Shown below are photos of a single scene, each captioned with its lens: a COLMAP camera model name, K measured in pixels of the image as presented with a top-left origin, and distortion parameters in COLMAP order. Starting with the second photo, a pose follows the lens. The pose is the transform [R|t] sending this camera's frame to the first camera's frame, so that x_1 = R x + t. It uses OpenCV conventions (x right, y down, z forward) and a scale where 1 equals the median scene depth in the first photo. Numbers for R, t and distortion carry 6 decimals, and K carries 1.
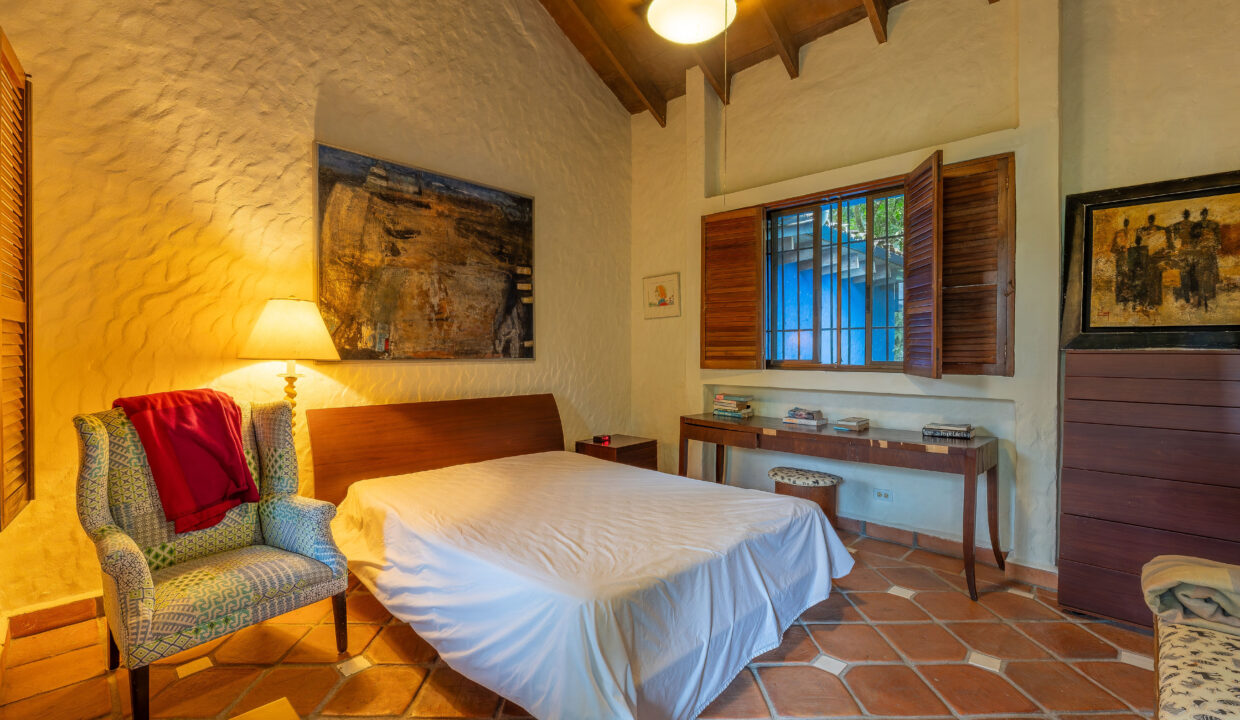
lens RADIAL K [[524.1, 0, 613.3], [0, 524.1, 360.3], [0, 0, 1]] dist [-0.001223, -0.000074]
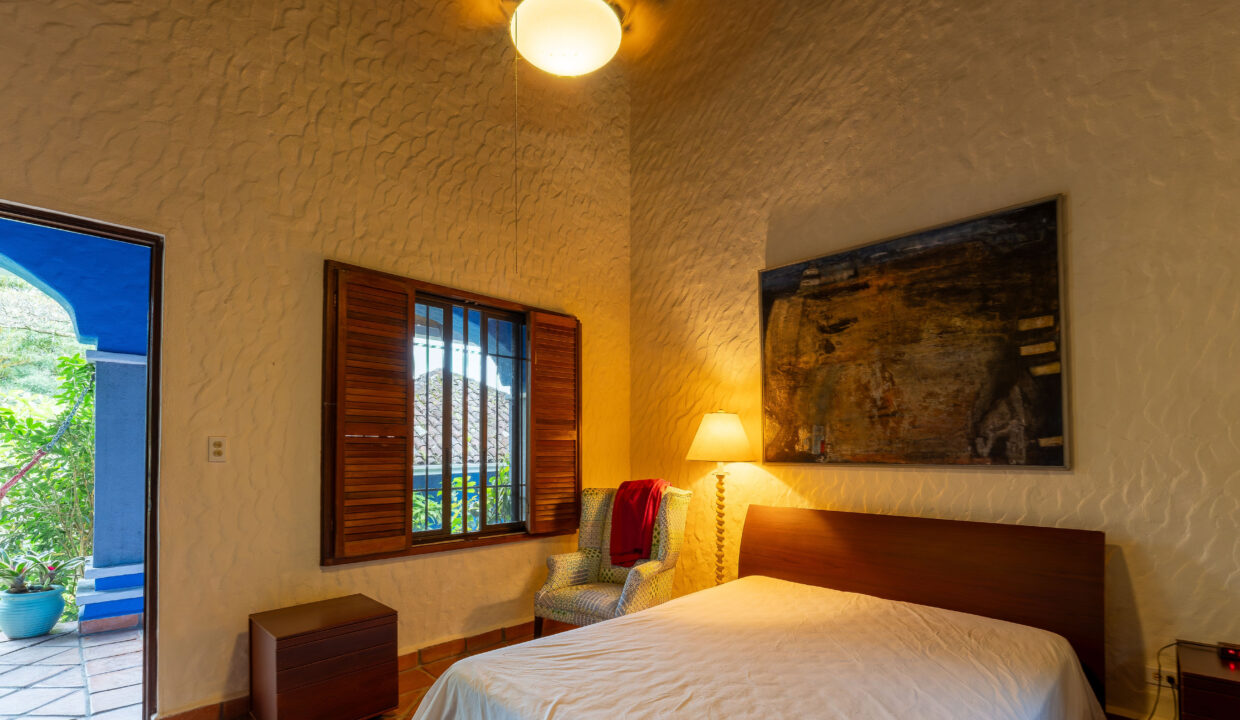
lens RADIAL K [[554.5, 0, 621.9], [0, 554.5, 438.4], [0, 0, 1]] dist [-0.000478, -0.000112]
pose [[0.013945, -0.020174, -0.999699, 0.557805], [-0.011192, 0.999731, -0.020331, -0.020617], [0.999840, 0.011472, 0.013715, 0.601224]]
